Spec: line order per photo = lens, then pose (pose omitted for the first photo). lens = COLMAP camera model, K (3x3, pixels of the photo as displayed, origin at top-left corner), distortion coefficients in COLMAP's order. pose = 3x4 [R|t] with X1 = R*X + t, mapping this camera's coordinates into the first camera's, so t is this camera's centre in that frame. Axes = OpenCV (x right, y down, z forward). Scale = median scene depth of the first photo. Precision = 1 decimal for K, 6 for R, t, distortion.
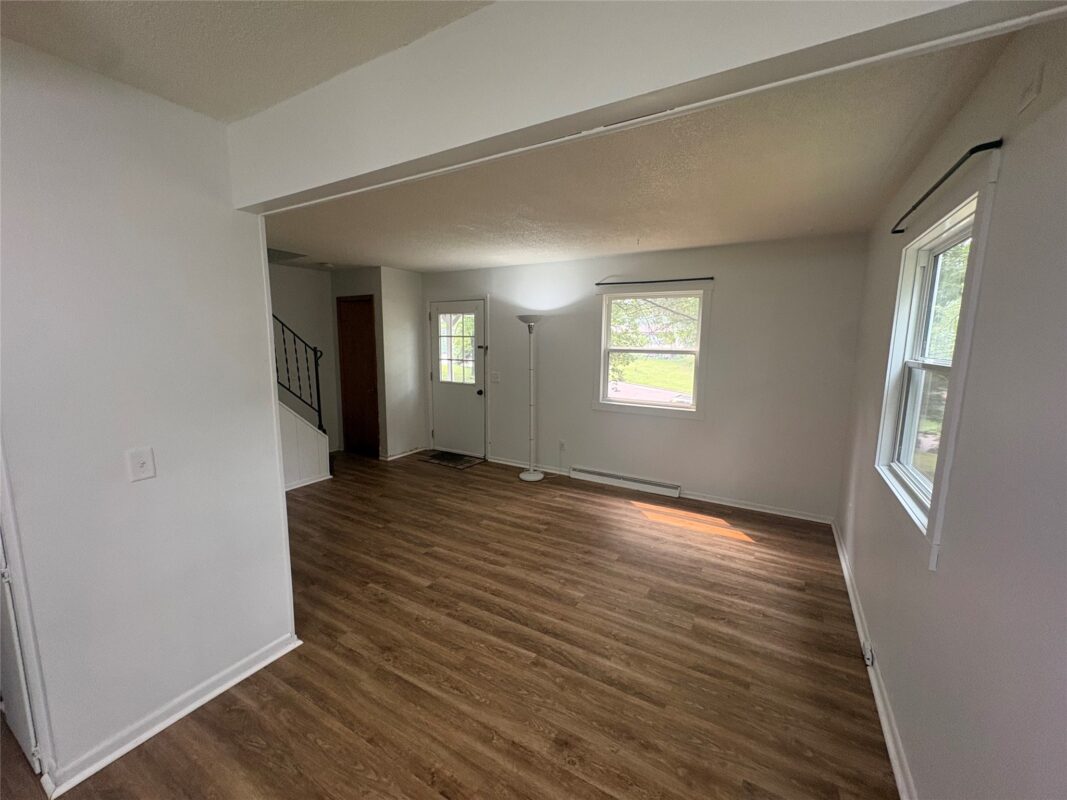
lens RADIAL K [[425.0, 0, 534.6], [0, 425.0, 400.7], [0, 0, 1]] dist [-0.000322, -0.000545]
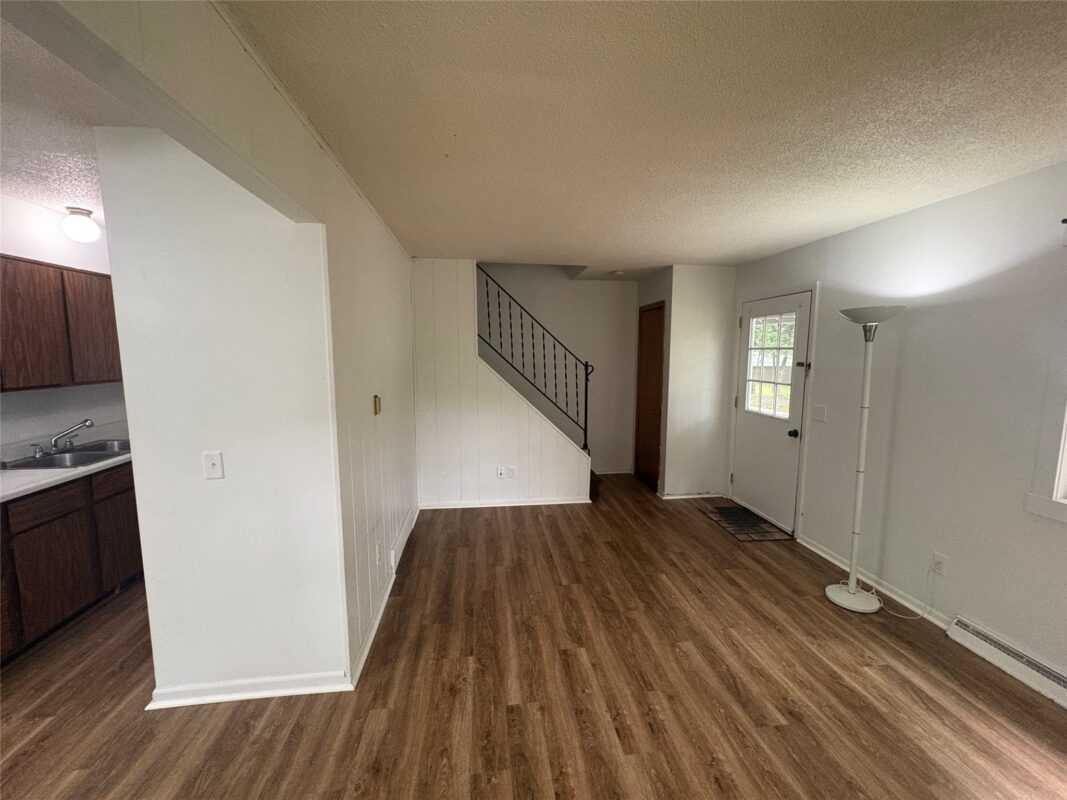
lens RADIAL K [[425.0, 0, 531.1], [0, 425.0, 402.9], [0, 0, 1]] dist [-0.000322, -0.000545]
pose [[0.608346, 0.086711, -0.788921, 0.168826], [-0.108015, 0.993811, 0.025939, -0.049085], [0.786287, 0.069435, 0.613947, 0.344308]]
